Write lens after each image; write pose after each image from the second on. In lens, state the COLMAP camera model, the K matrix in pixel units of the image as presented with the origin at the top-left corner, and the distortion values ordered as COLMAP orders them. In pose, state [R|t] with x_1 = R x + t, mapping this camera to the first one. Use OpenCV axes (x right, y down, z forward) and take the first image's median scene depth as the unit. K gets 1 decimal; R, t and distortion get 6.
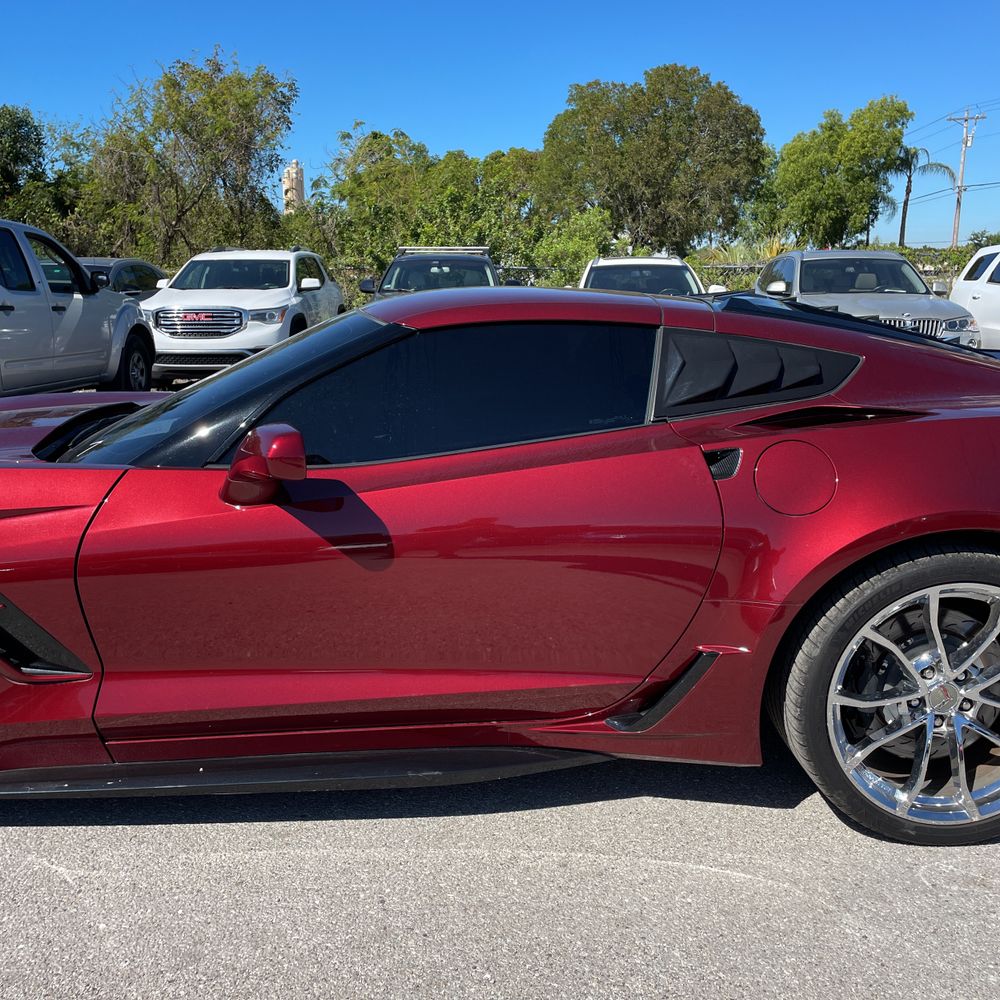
lens RADIAL K [[990.9, 0, 498.5], [0, 990.9, 493.7], [0, 0, 1]] dist [0.028249, 0.000000]
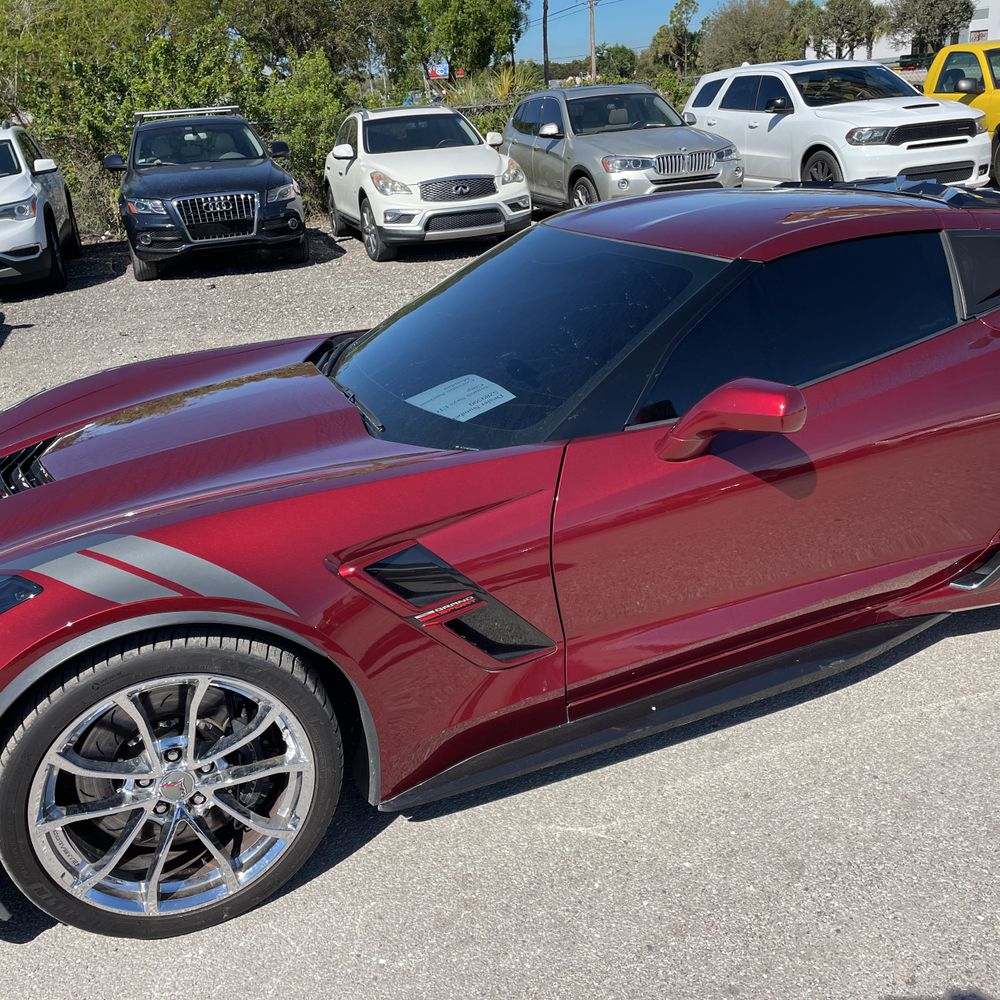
lens RADIAL K [[990.9, 0, 491.3], [0, 990.9, 498.5], [0, 0, 1]] dist [0.028249, 0.000000]
pose [[0.938943, -0.187759, 0.288328, -0.129117], [0.140285, 0.974075, 0.177477, -0.027487], [-0.314176, -0.126193, 0.940940, 0.015132]]
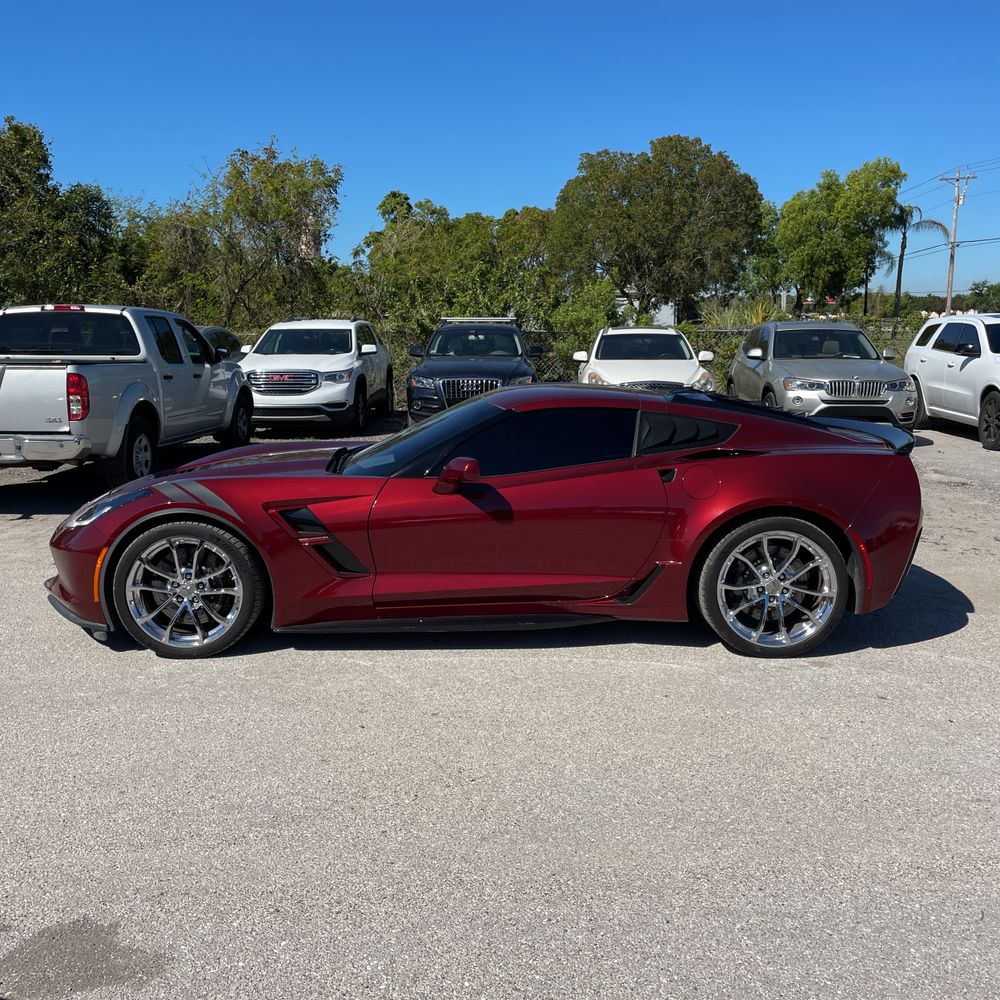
lens RADIAL K [[990.9, 0, 501.4], [0, 990.9, 506.5], [0, 0, 1]] dist [0.028249, 0.000000]
pose [[0.999978, 0.001049, -0.006567, -0.020397], [-0.001261, 0.999476, -0.032352, 0.018192], [0.006530, 0.032359, 0.999455, -0.195302]]
